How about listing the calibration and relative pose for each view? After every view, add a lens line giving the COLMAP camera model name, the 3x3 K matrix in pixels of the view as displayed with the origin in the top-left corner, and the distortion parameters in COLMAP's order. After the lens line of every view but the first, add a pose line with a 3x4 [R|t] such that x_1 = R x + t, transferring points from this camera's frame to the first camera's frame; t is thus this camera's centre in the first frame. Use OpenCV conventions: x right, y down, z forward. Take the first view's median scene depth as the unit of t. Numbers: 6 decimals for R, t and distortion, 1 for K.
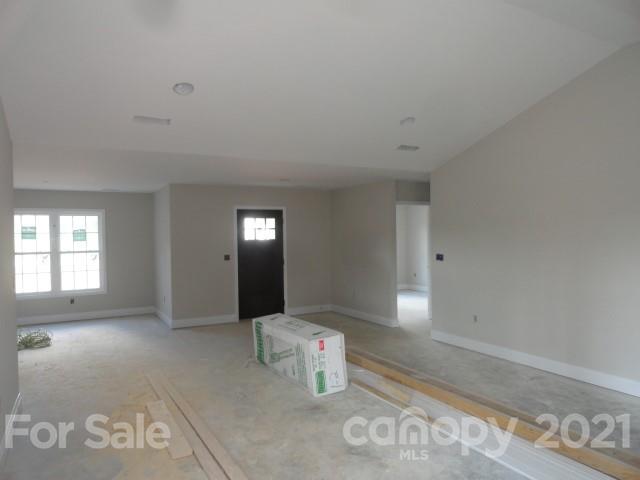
lens RADIAL K [[446.4, 0, 320.0], [0, 446.4, 240.0], [0, 0, 1]] dist [0.011500, 0.001689]
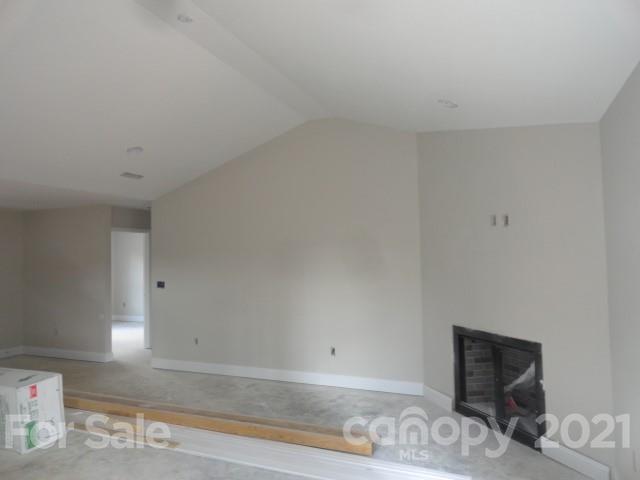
lens RADIAL K [[446.4, 0, 320.0], [0, 446.4, 240.0], [0, 0, 1]] dist [0.011500, 0.001689]
pose [[0.792818, 0.023787, 0.608994, -0.087633], [0.013826, 0.998279, -0.056993, -0.000453], [-0.609302, 0.053605, 0.791125, -0.043265]]
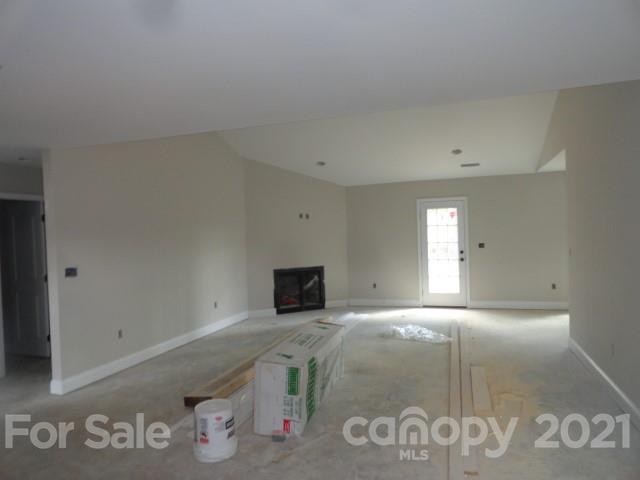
lens RADIAL K [[438.3, 0, 320.0], [0, 438.3, 240.0], [0, 0, 1]] dist [0.003632, 0.000774]
pose [[-0.672678, 0.023064, 0.739575, -0.679217], [0.051568, 0.998545, 0.015763, -0.005743], [-0.738136, 0.048742, -0.672889, 1.521063]]
